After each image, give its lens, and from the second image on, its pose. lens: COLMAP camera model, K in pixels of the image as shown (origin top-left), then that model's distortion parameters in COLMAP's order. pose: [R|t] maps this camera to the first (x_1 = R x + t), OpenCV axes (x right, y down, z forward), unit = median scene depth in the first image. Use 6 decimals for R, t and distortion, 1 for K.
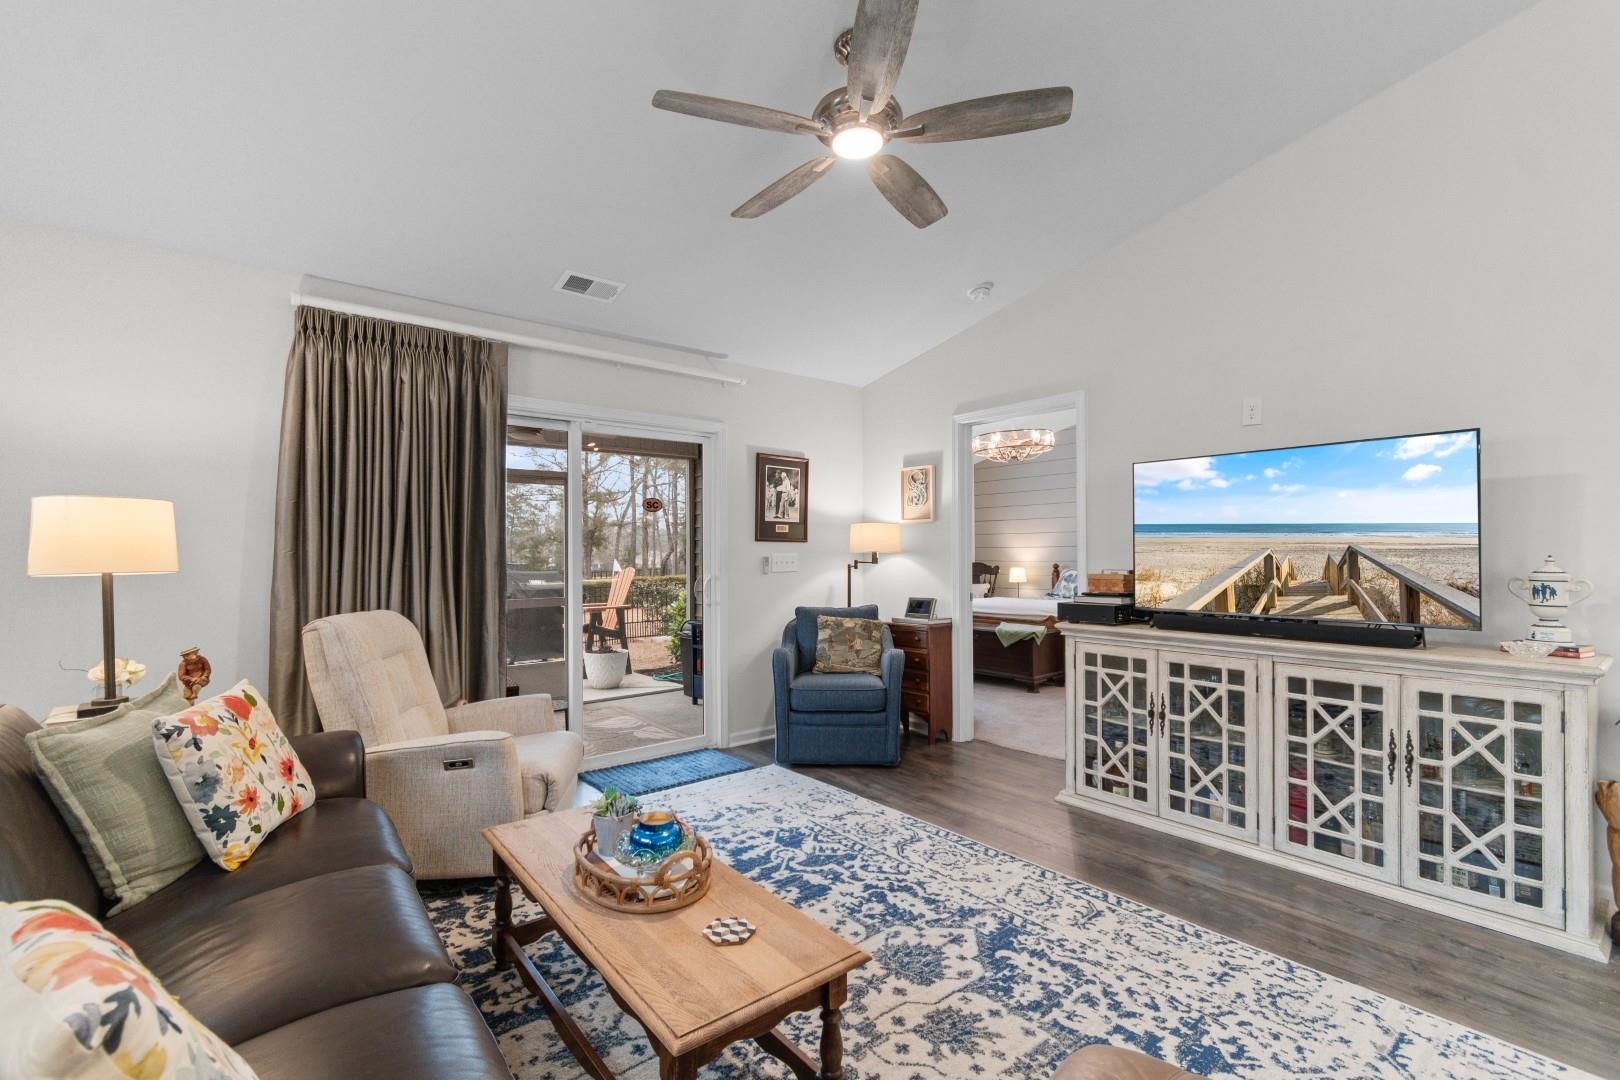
lens RADIAL K [[725.9, 0, 817.0], [0, 725.9, 545.3], [0, 0, 1]] dist [0.002235, -0.000790]
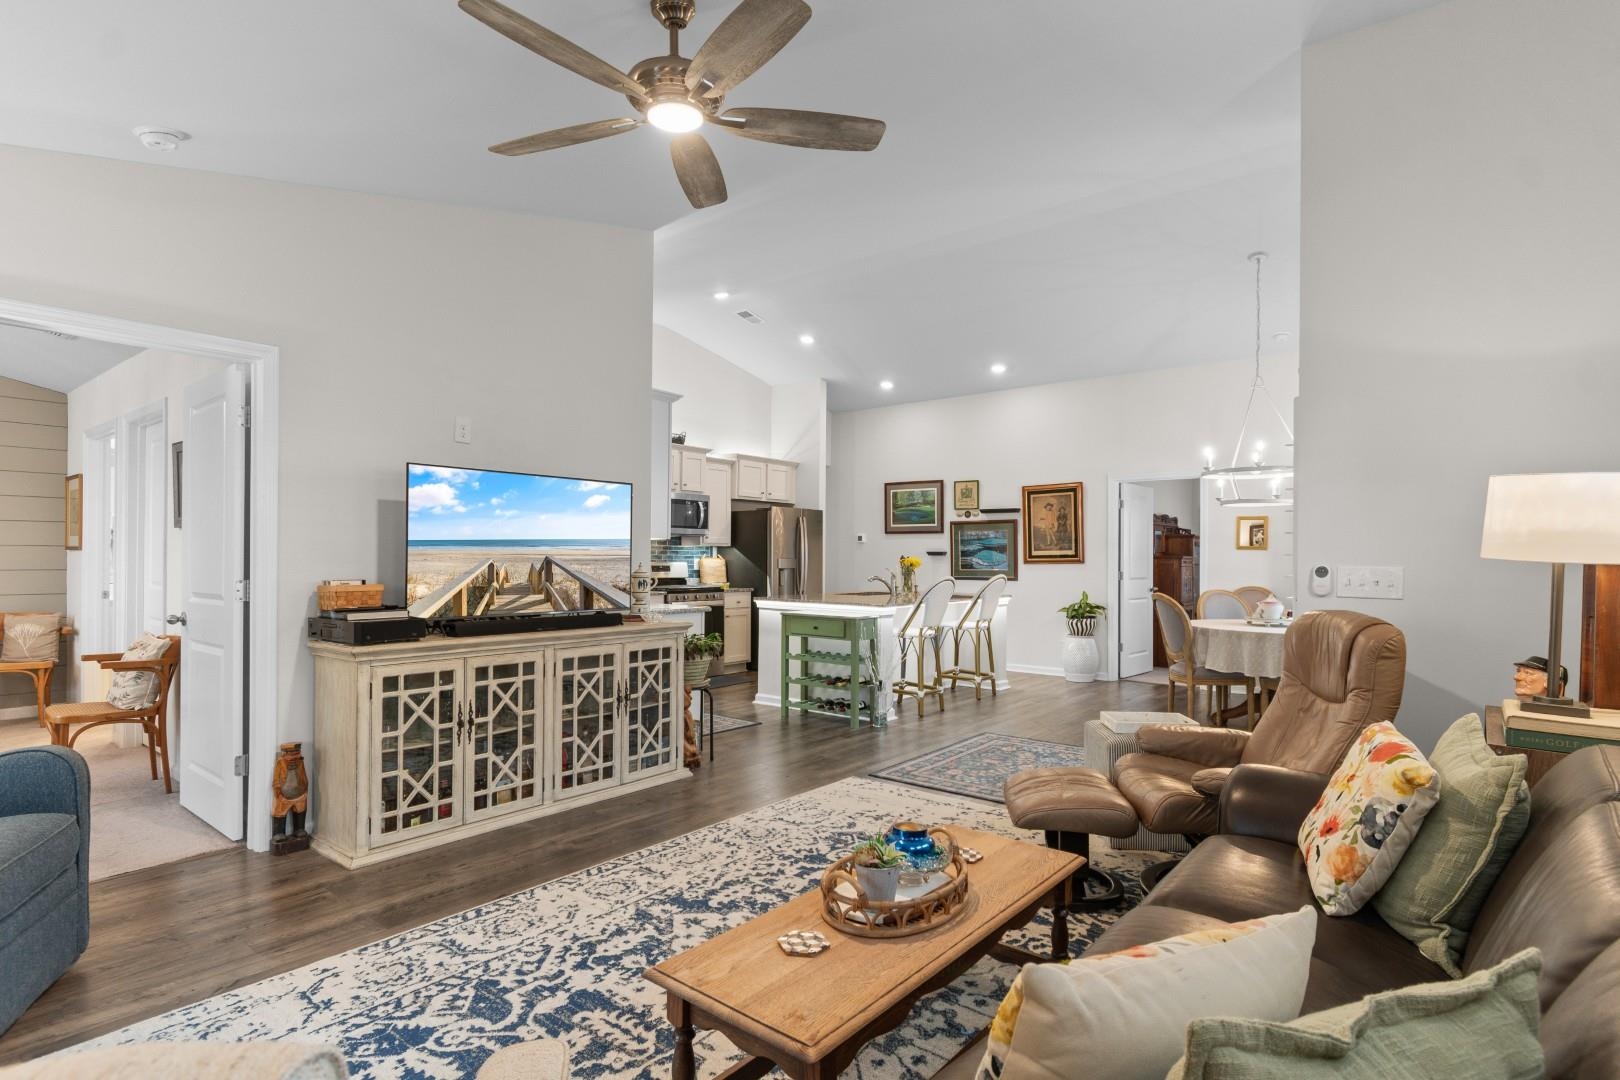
lens RADIAL K [[825.2, 0, 798.2], [0, 825.2, 557.8], [0, 0, 1]] dist [0.001361, -0.000130]
pose [[-0.198985, -0.004523, 0.979992, -0.839618], [-0.022036, 0.999757, 0.000140, -0.006149], [-0.979755, -0.021567, -0.199036, 0.880449]]
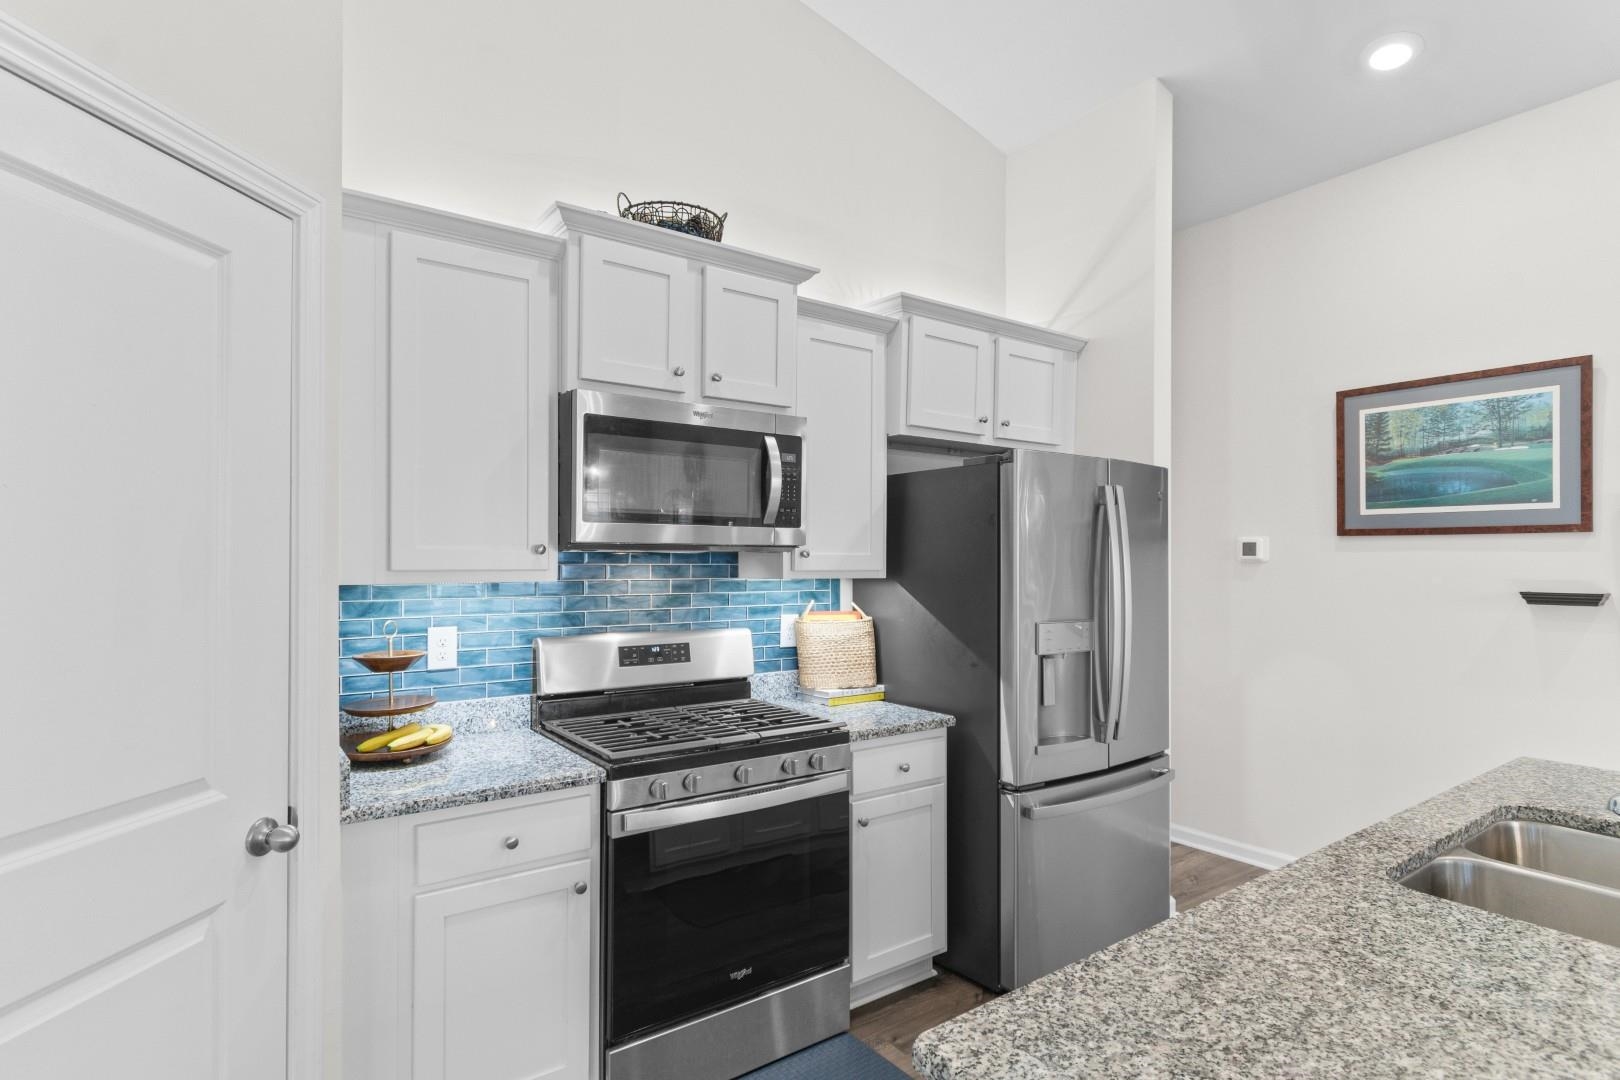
lens RADIAL K [[825.2, 0, 827.0], [0, 825.2, 557.4], [0, 0, 1]] dist [0.001361, -0.000130]
pose [[0.042107, 0.000975, 0.999113, 1.278073], [-0.017506, 0.999847, -0.000238, -0.070940], [-0.998960, -0.017481, 0.042118, 0.534499]]
